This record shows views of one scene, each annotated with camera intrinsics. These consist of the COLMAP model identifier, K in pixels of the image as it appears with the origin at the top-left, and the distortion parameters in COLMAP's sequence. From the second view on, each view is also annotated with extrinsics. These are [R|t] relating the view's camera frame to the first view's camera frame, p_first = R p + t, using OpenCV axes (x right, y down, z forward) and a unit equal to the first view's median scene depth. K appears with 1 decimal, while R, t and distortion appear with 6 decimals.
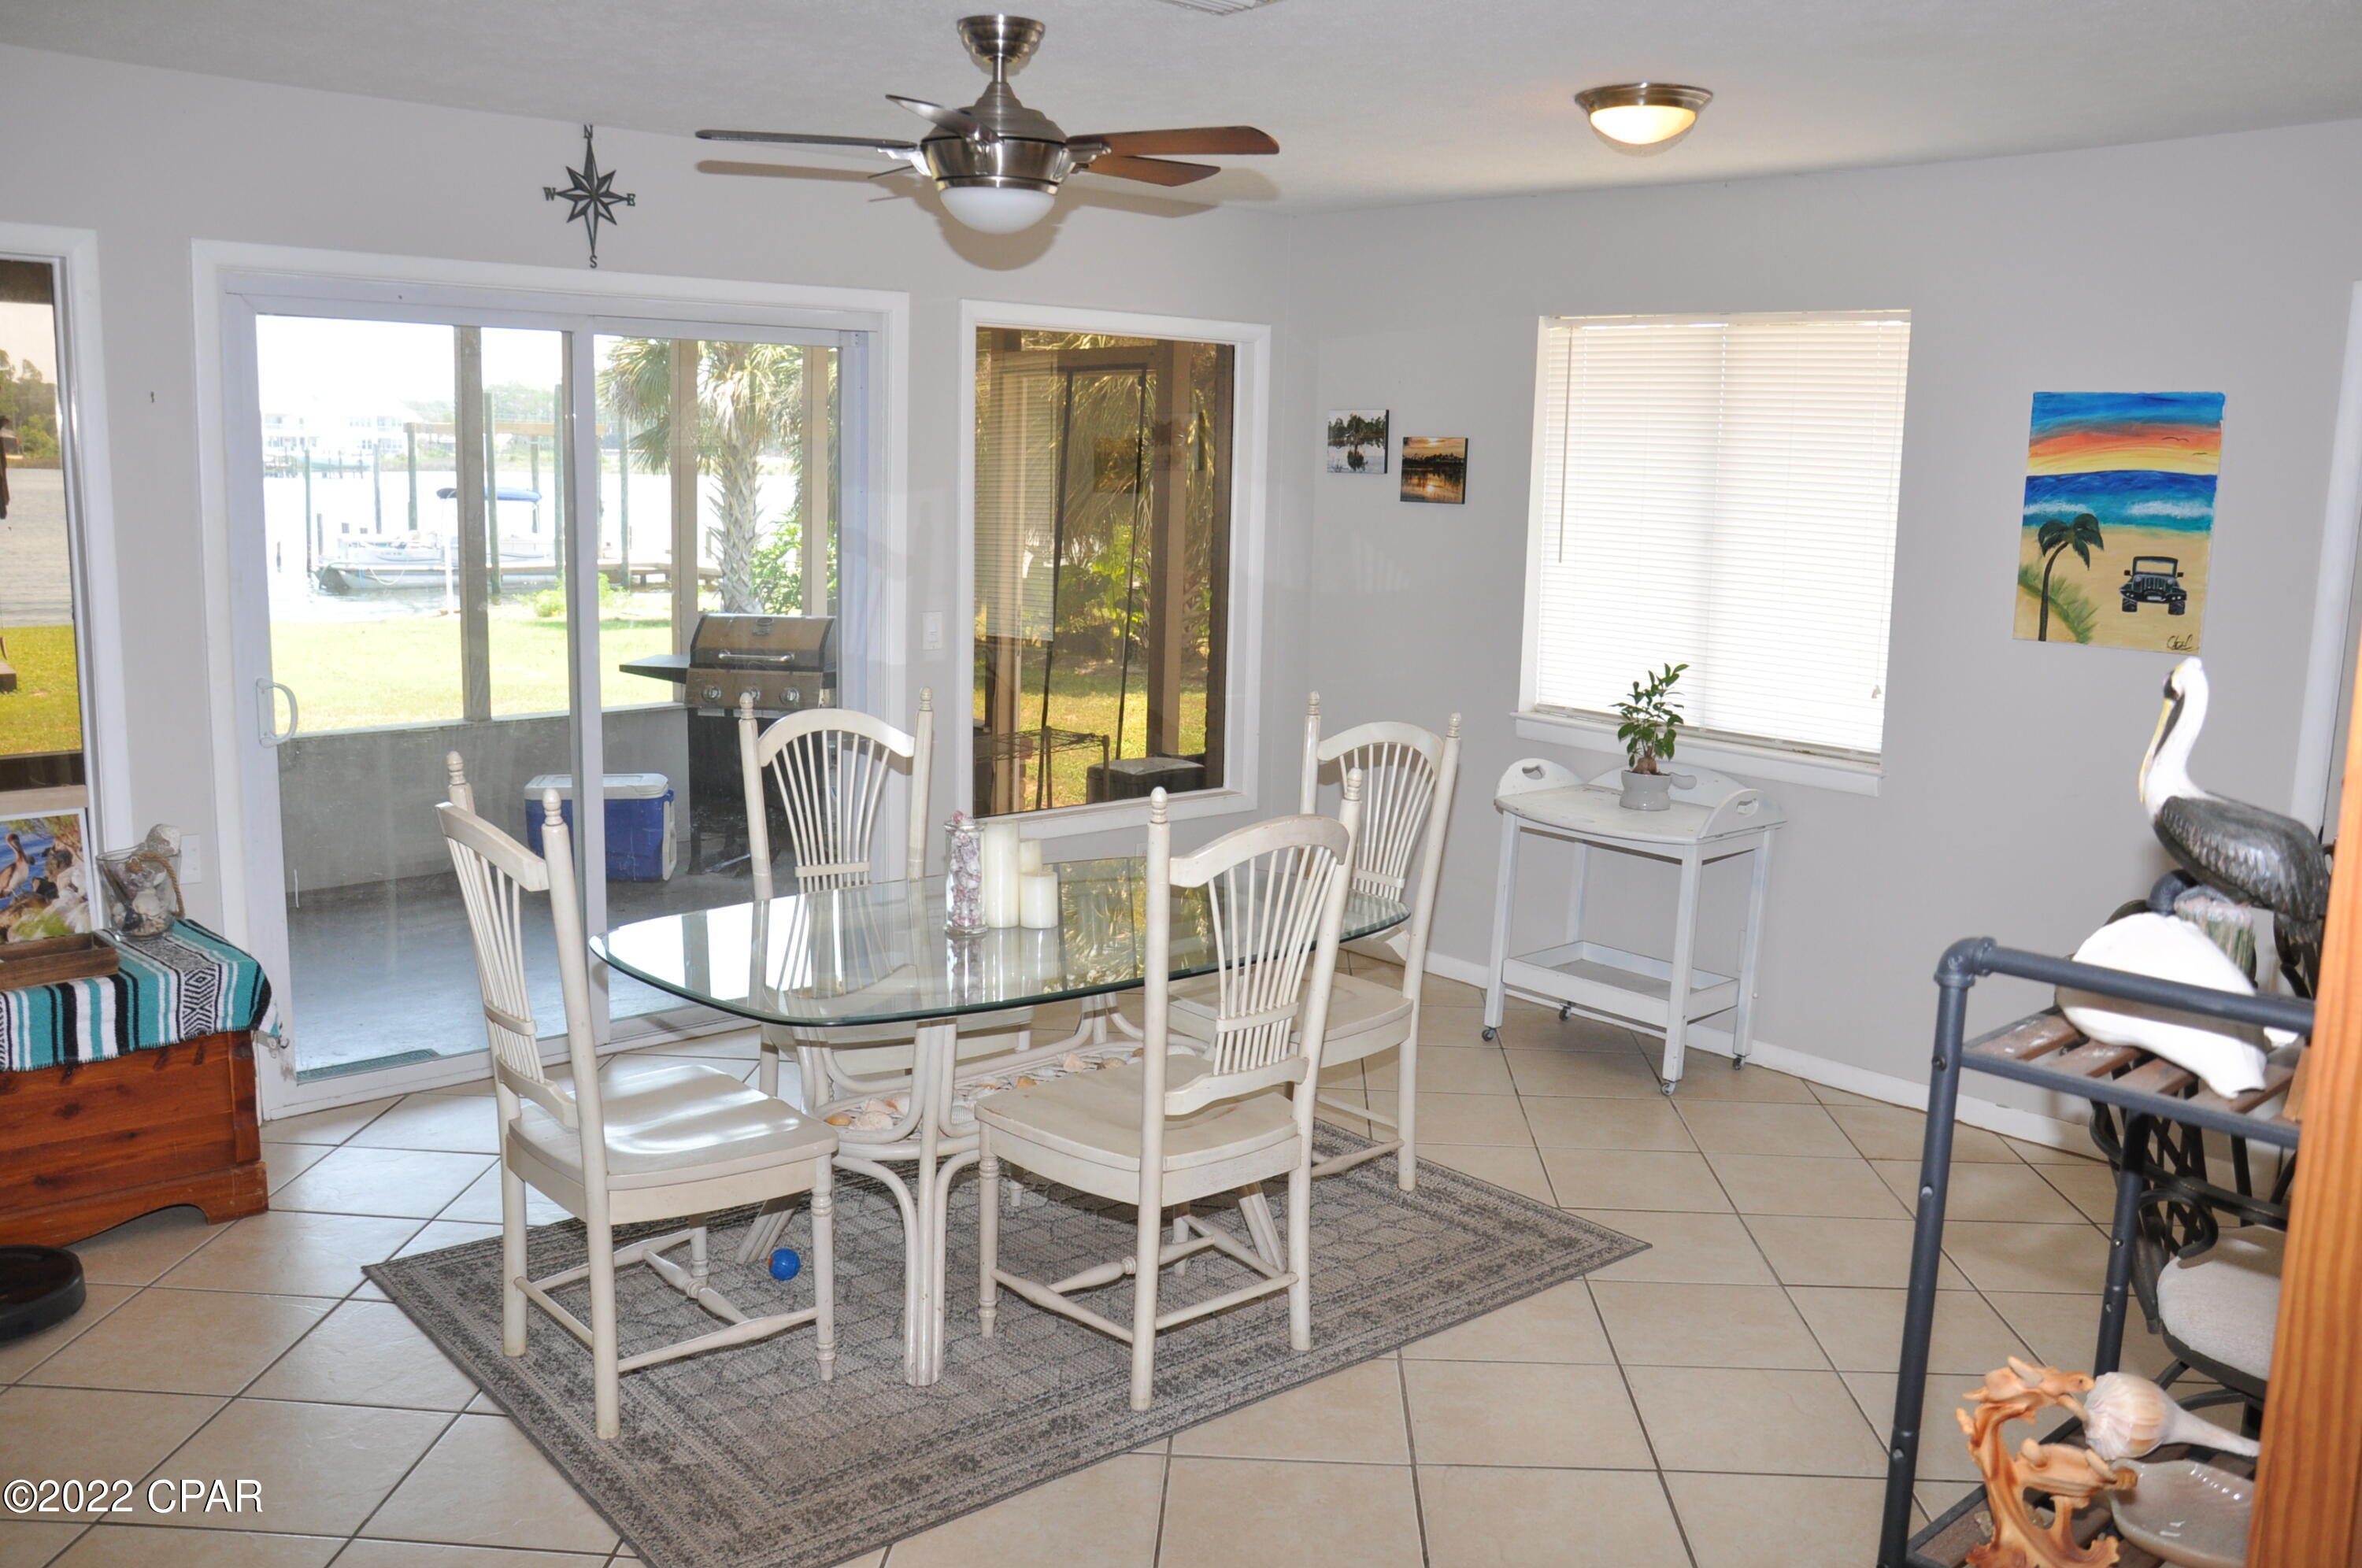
lens RADIAL K [[1959.8, 0, 1161.3], [0, 1959.8, 783.3], [0, 0, 1]] dist [-0.146919, 0.171236]
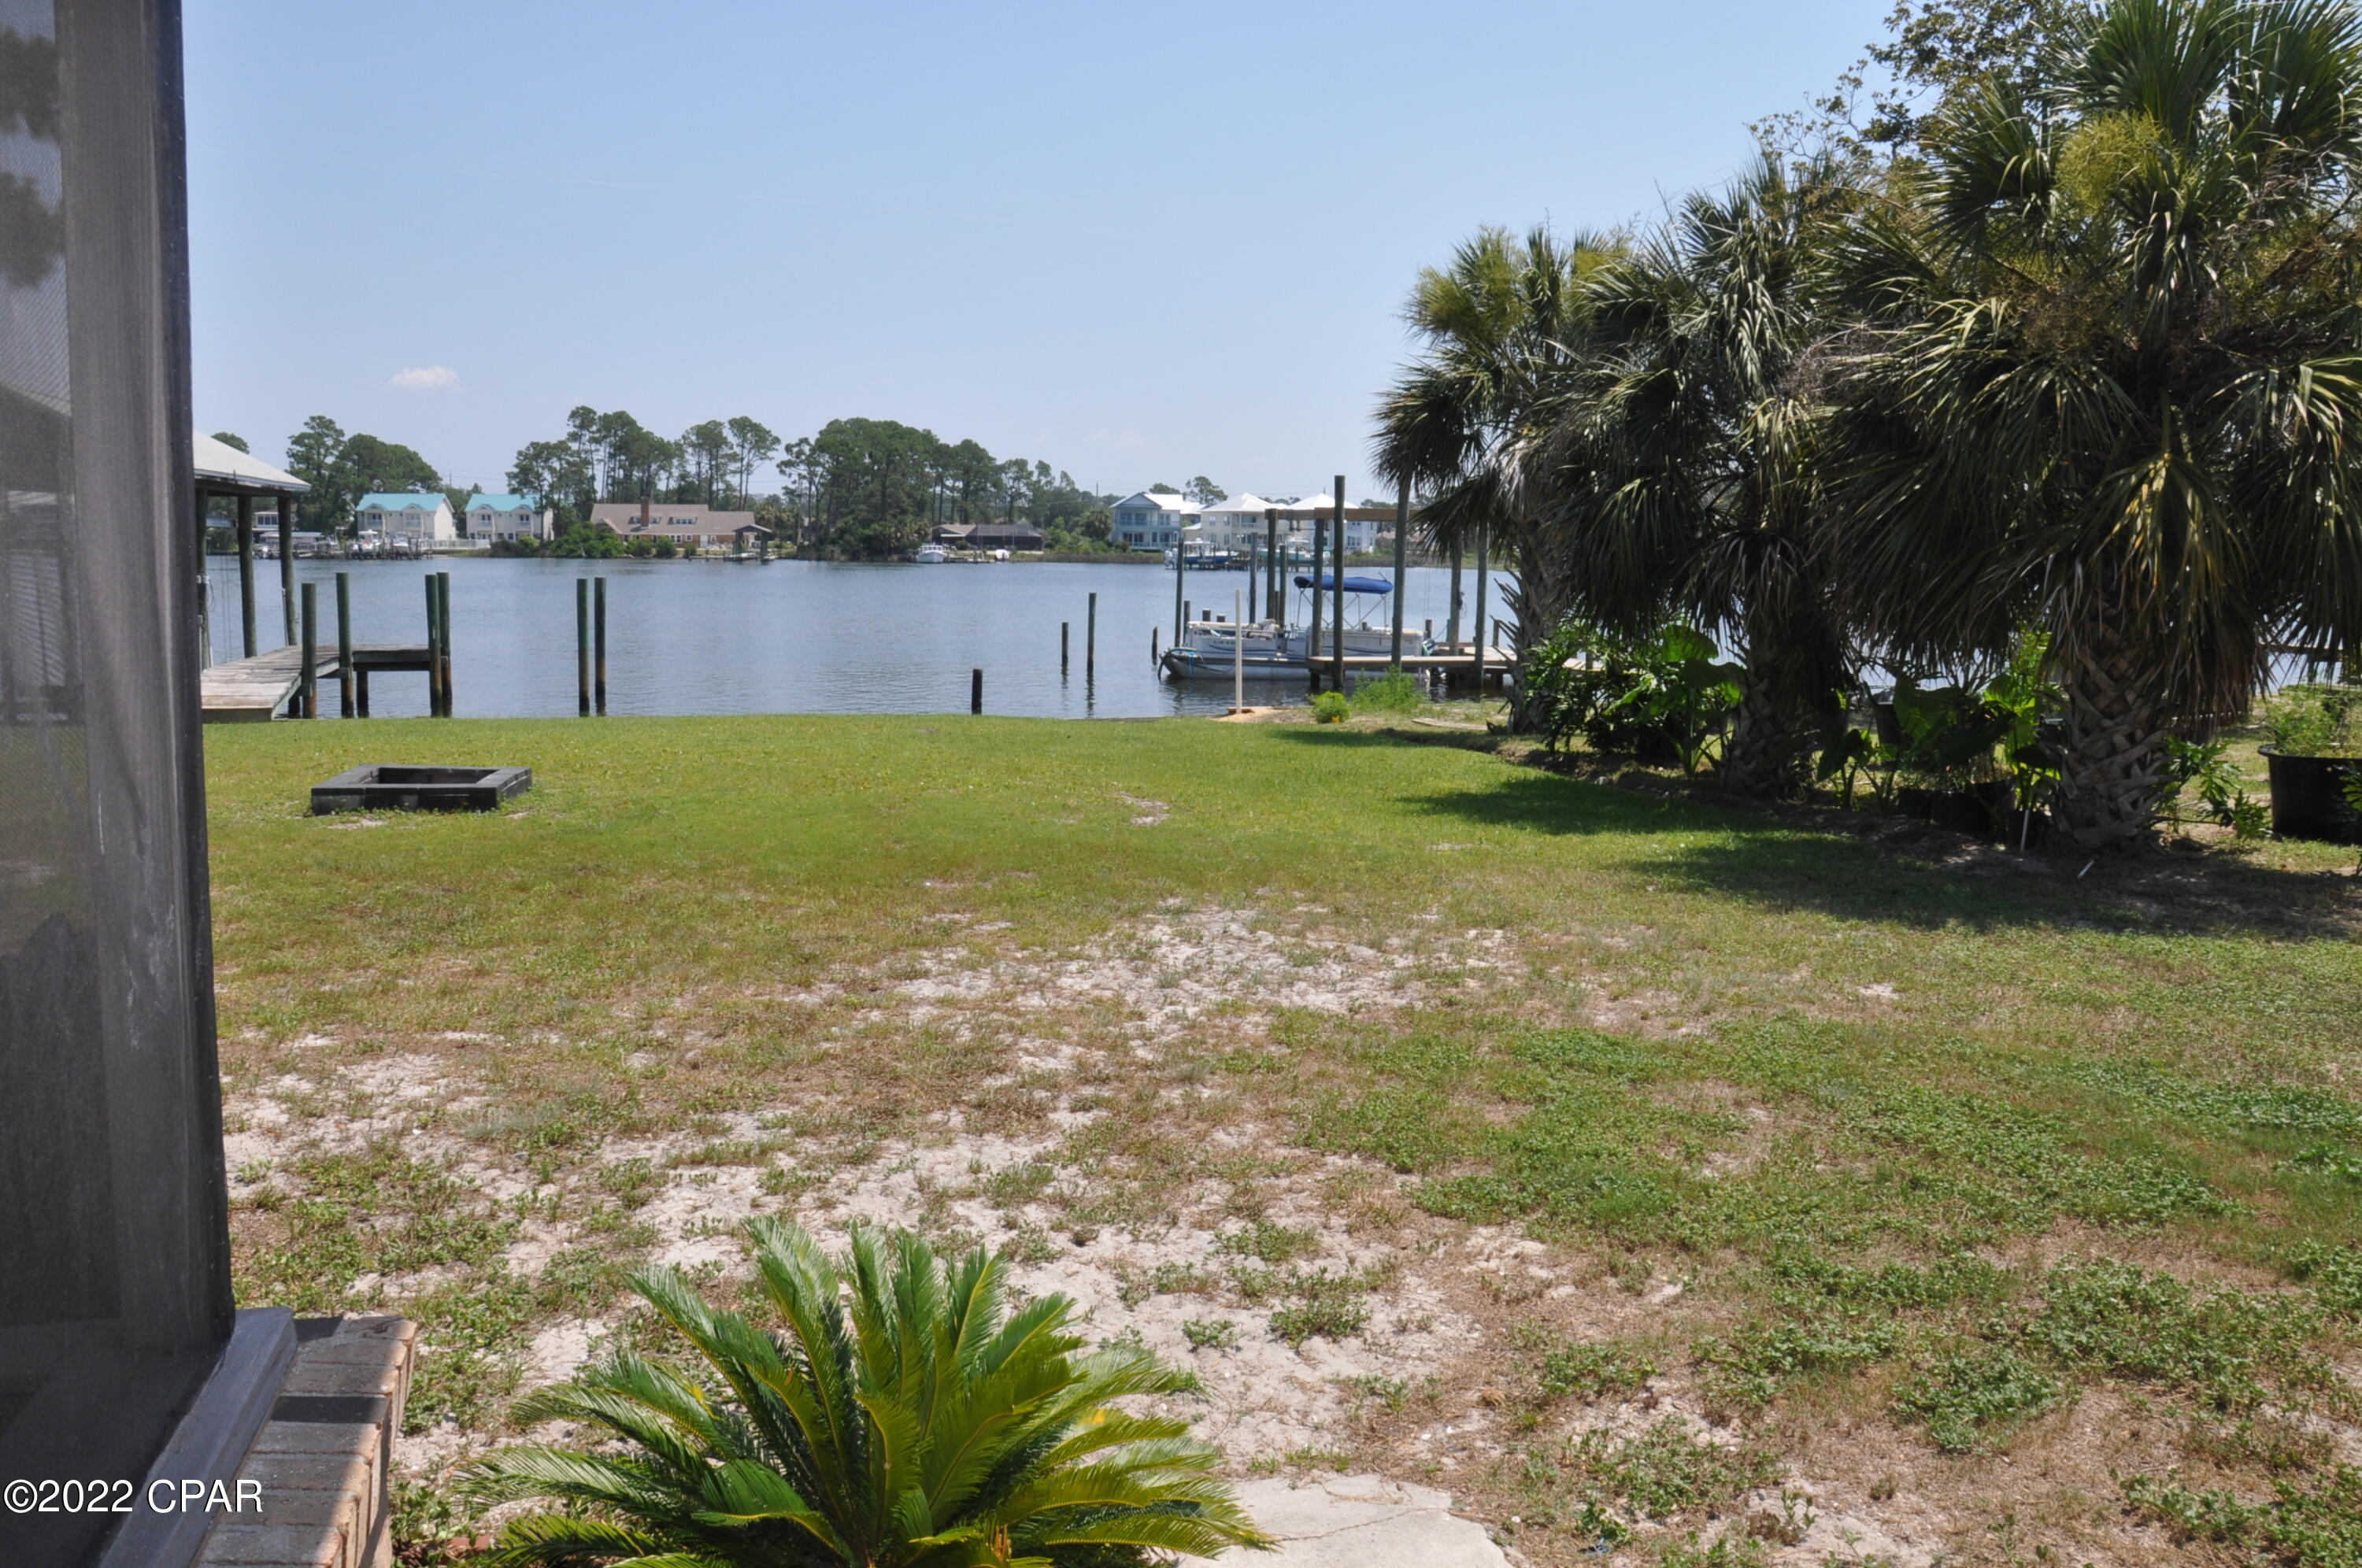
lens RADIAL K [[1890.2, 0, 1172.2], [0, 1890.2, 800.8], [0, 0, 1]] dist [-0.163213, 0.148617]
pose [[0.888007, 0.053243, -0.456738, 0.036710], [-0.070498, 0.997295, -0.020809, -0.235288], [0.454394, 0.050678, 0.889358, 1.812950]]
